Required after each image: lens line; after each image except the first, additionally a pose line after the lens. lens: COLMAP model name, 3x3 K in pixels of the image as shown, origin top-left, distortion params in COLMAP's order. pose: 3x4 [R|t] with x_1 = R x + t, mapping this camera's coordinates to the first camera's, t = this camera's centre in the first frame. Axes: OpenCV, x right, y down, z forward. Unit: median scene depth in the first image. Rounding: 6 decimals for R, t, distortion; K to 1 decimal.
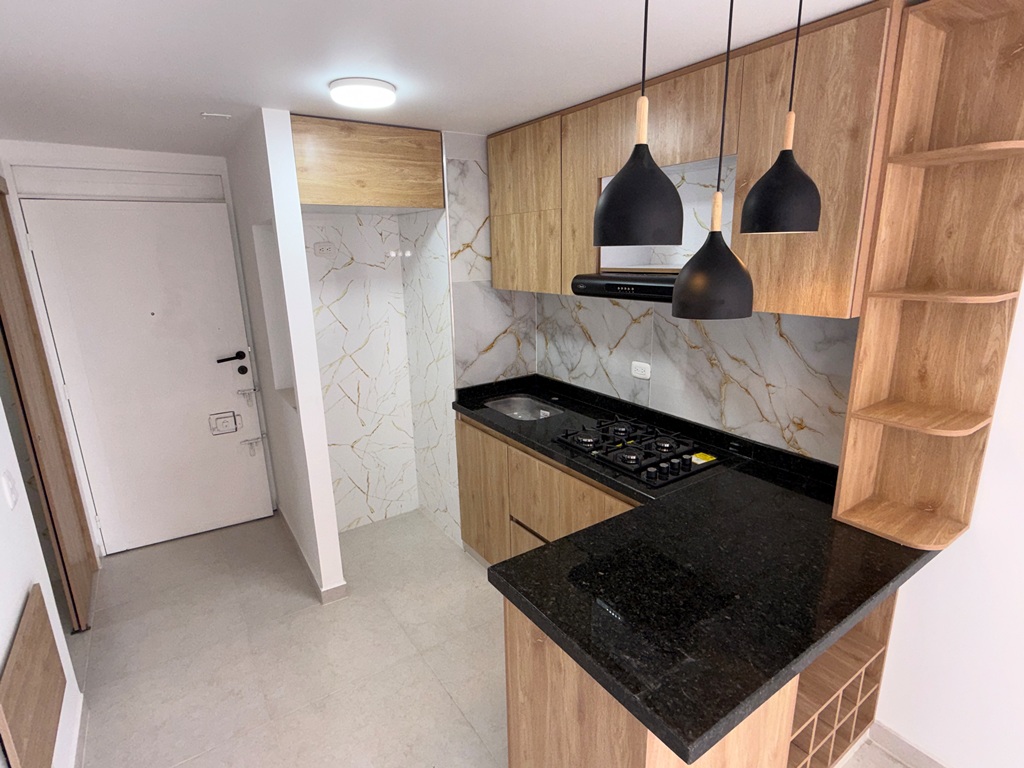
lens RADIAL K [[530.3, 0, 514.2], [0, 530.3, 386.6], [0, 0, 1]] dist [0.000326, 0.000034]
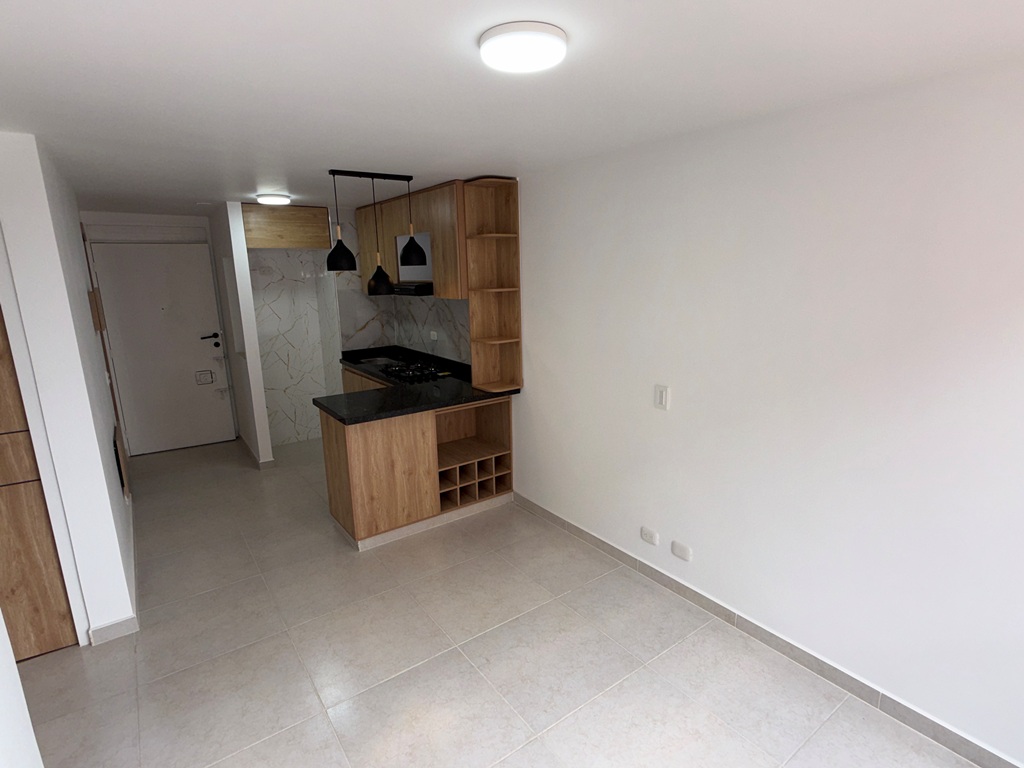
lens RADIAL K [[530.3, 0, 514.2], [0, 530.3, 386.6], [0, 0, 1]] dist [0.000326, 0.000034]
pose [[0.999566, -0.006346, 0.028778, 0.461938], [0.007372, 0.999336, -0.035676, 0.212966], [-0.028533, 0.035873, 0.998949, -0.847952]]
